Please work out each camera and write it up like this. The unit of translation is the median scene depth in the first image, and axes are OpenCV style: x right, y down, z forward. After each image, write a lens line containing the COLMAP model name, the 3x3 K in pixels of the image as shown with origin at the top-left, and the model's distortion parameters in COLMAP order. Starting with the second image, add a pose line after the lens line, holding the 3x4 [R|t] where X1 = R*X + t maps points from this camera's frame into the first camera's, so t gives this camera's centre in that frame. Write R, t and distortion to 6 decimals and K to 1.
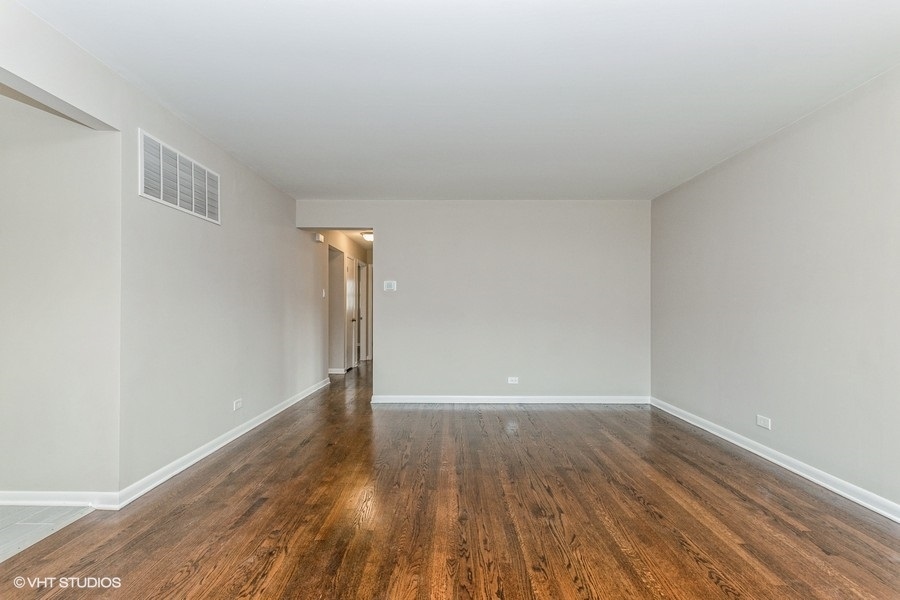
lens RADIAL K [[388.4, 0, 448.7], [0, 388.4, 305.7], [0, 0, 1]] dist [0.004766, -0.001231]
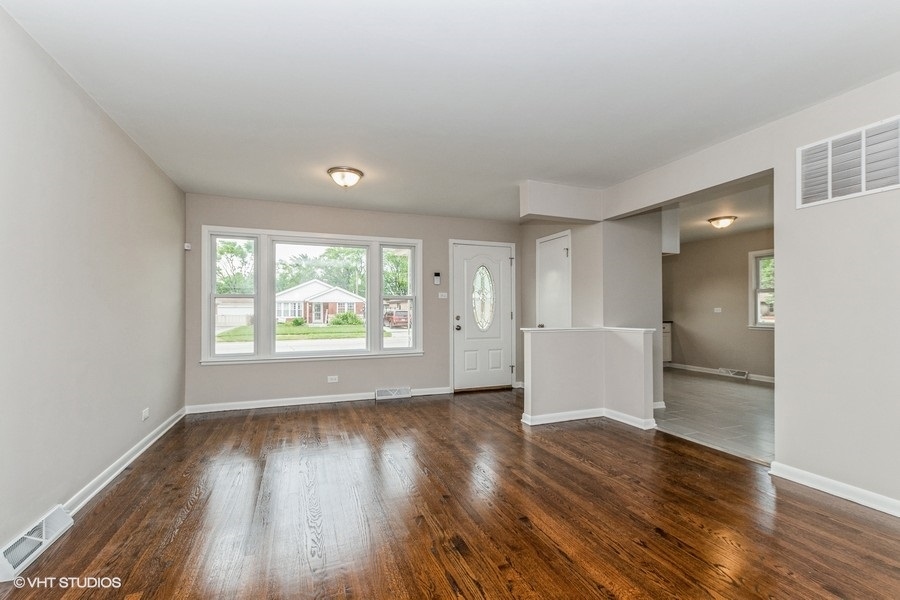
lens RADIAL K [[388.4, 0, 448.7], [0, 388.4, 306.6], [0, 0, 1]] dist [0.004766, -0.001231]
pose [[-0.932159, -0.005620, -0.362006, 0.531588], [0.002362, 0.999764, -0.021602, 0.014023], [0.362042, -0.020992, -0.931926, 1.696823]]
